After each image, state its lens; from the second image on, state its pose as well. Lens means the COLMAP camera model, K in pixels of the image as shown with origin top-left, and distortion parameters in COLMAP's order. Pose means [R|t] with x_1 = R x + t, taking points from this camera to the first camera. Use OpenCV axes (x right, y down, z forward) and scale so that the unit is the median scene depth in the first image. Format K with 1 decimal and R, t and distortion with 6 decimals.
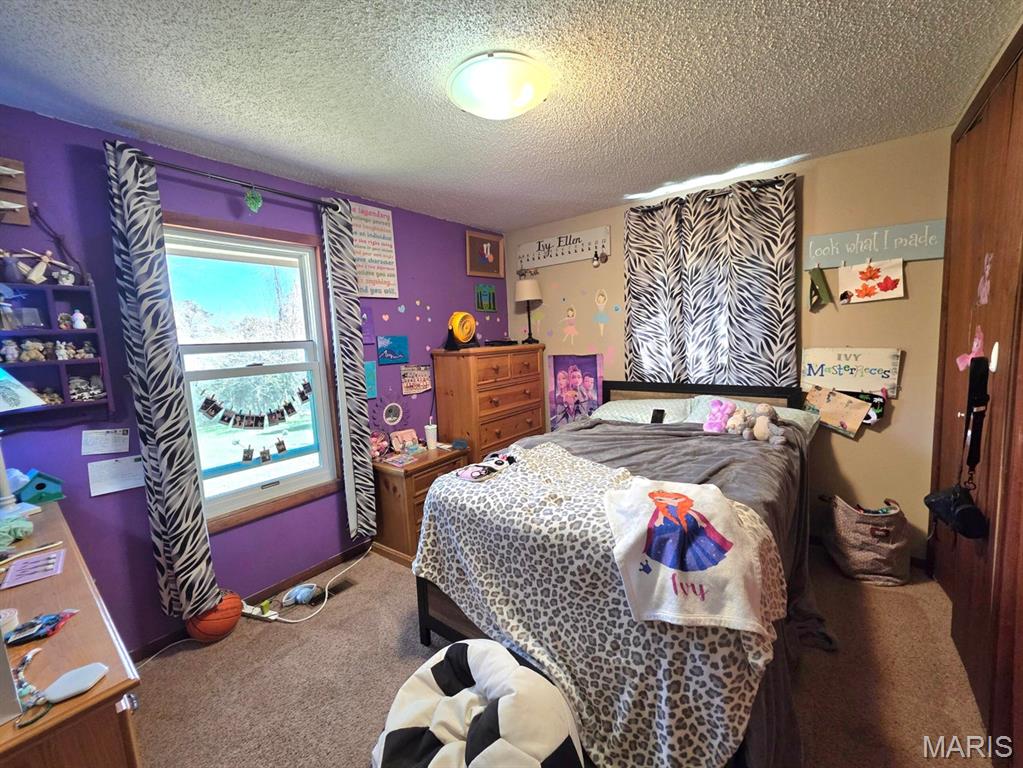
lens RADIAL K [[408.1, 0, 518.7], [0, 408.1, 383.1], [0, 0, 1]] dist [0.004291, -0.001073]
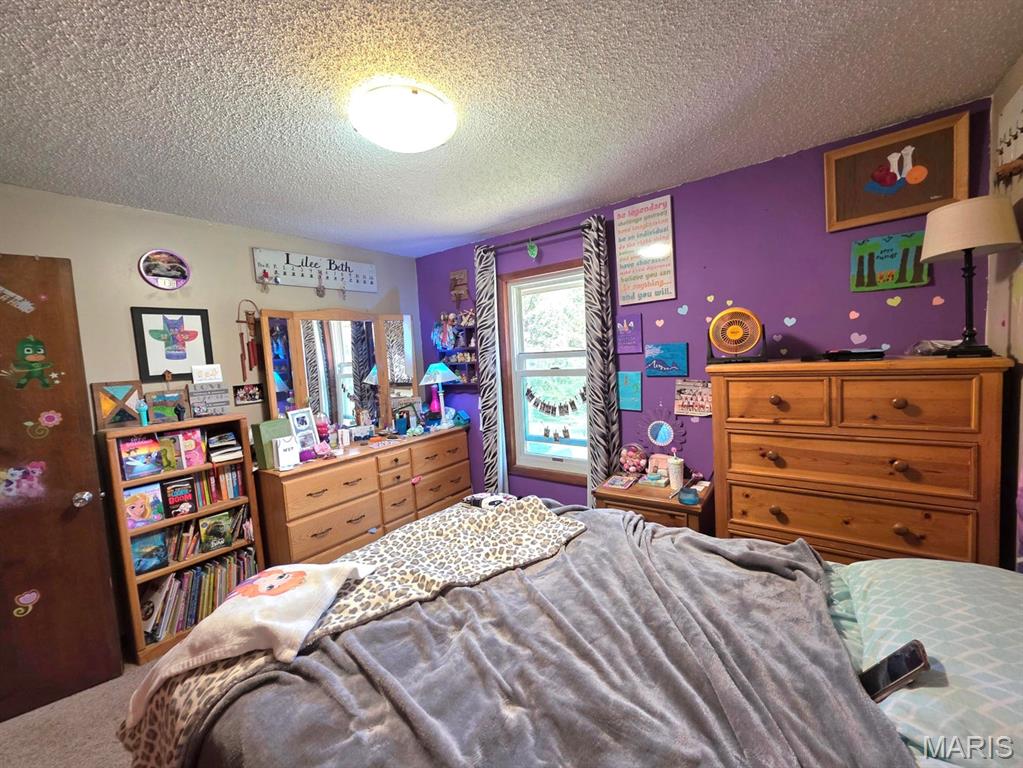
lens RADIAL K [[408.1, 0, 520.4], [0, 408.1, 382.1], [0, 0, 1]] dist [0.004291, -0.001073]
pose [[0.024427, 0.115509, -0.993006, 0.633354], [-0.059978, 0.991682, 0.113879, -0.134603], [0.997901, 0.056777, 0.031152, 0.788799]]
